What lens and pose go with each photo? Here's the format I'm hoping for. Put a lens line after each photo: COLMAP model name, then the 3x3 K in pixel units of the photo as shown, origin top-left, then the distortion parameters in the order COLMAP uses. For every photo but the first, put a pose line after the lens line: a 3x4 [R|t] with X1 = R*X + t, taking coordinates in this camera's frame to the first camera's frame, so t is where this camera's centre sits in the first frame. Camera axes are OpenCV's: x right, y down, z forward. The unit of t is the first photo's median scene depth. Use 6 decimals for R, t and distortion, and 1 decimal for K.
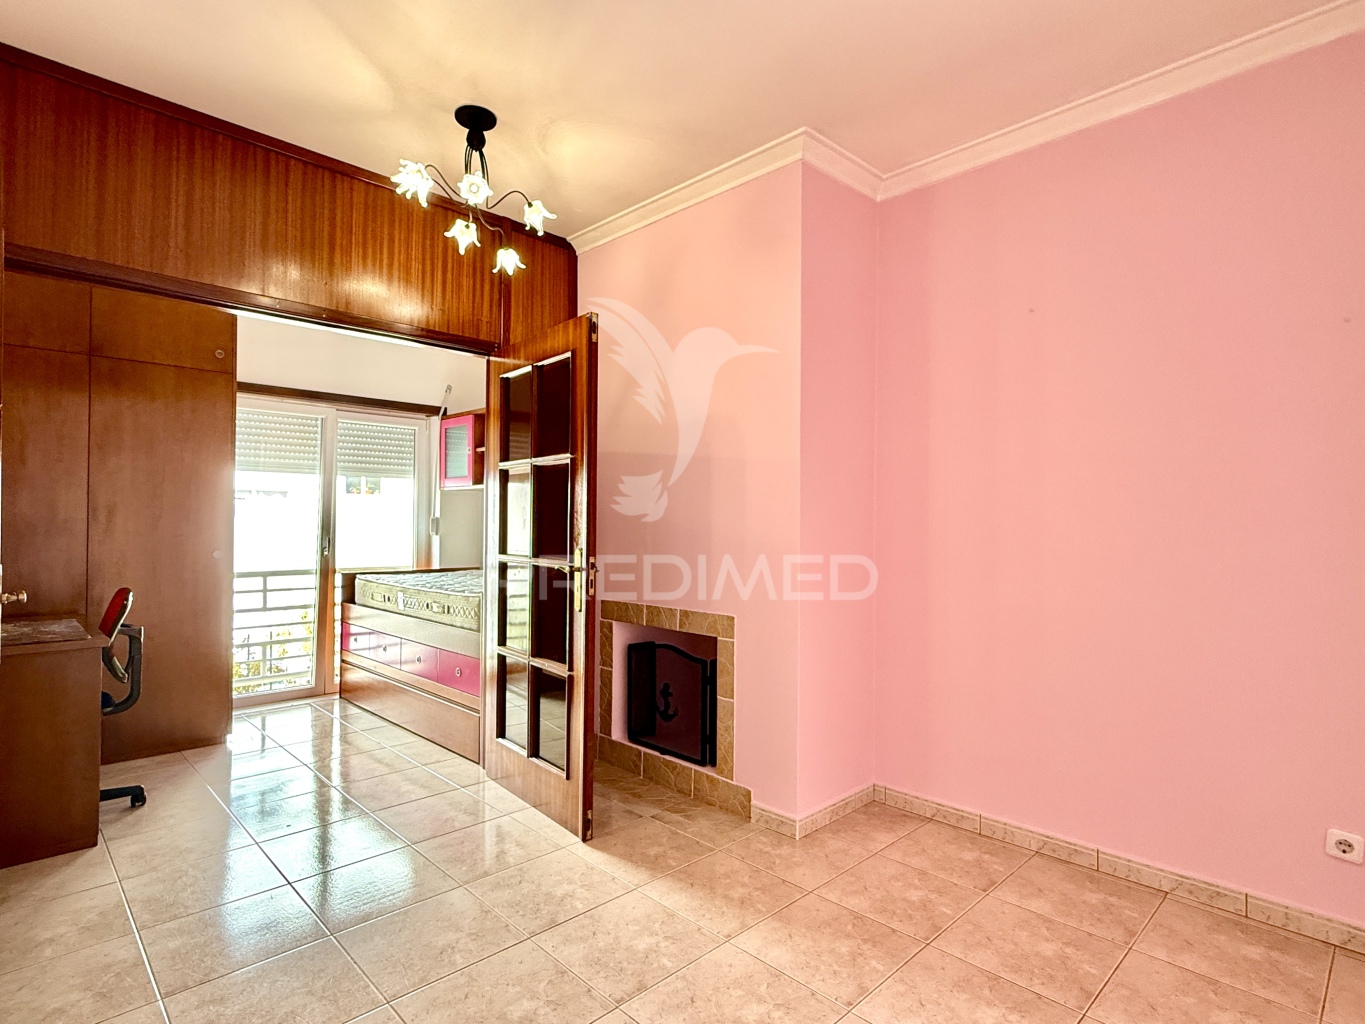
lens RADIAL K [[709.9, 0, 682.5], [0, 709.9, 512.0], [0, 0, 1]] dist [-0.001630, -0.001257]
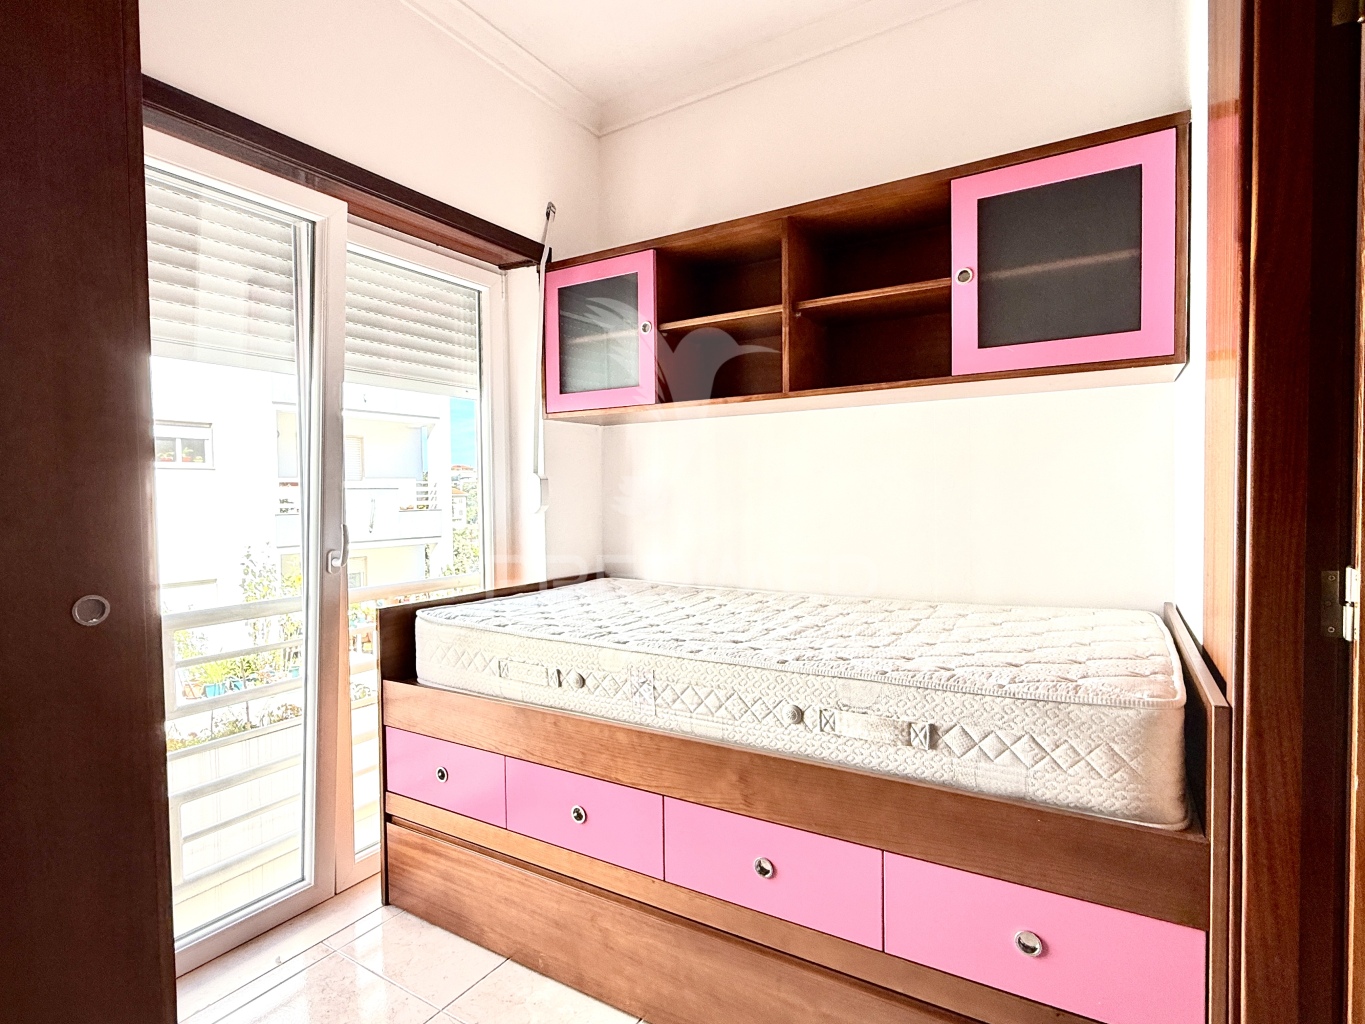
lens RADIAL K [[709.9, 0, 682.5], [0, 709.9, 512.0], [0, 0, 1]] dist [-0.001630, -0.001257]
pose [[0.970815, -0.022707, 0.238753, -0.605041], [0.013367, 0.999083, 0.040671, 0.022590], [-0.239457, -0.036293, 0.970228, 0.836606]]
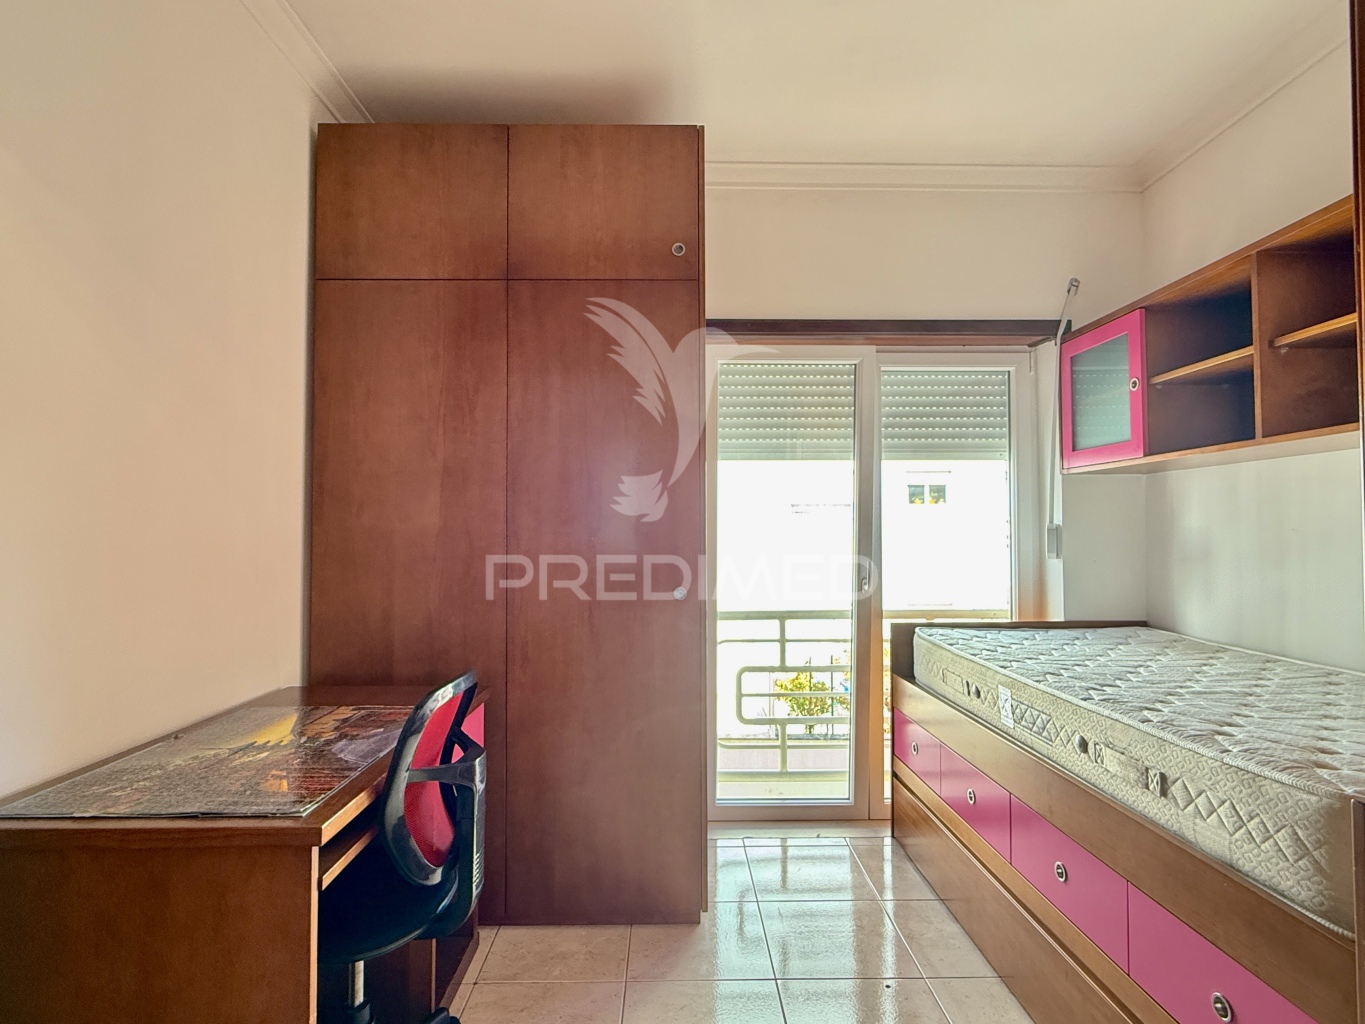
lens RADIAL K [[709.9, 0, 682.5], [0, 709.9, 512.0], [0, 0, 1]] dist [-0.001630, -0.001257]
pose [[0.728954, -0.026208, -0.684060, -0.304352], [0.014191, 0.999631, -0.023177, 0.009137], [0.684415, 0.007188, 0.729057, 0.682339]]
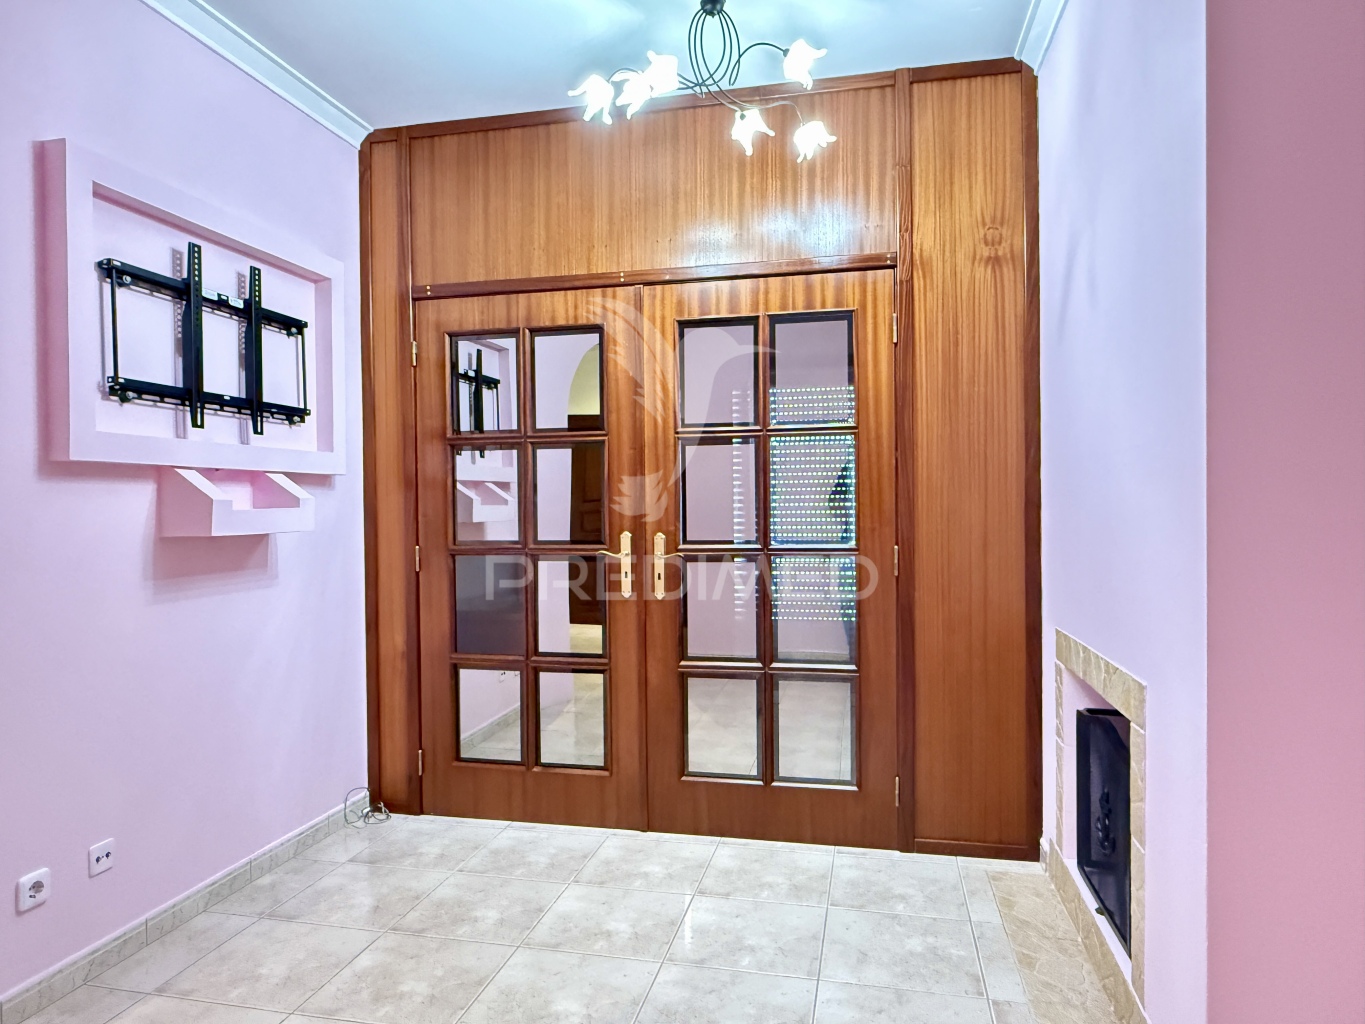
lens RADIAL K [[861.2, 0, 682.5], [0, 861.2, 512.0], [0, 0, 1]] dist [0.002474, 0.000465]
pose [[0.544277, -0.004426, -0.838894, 0.372522], [0.026631, 0.999573, 0.012005, 0.007631], [0.838483, -0.028875, 0.544162, 0.367350]]
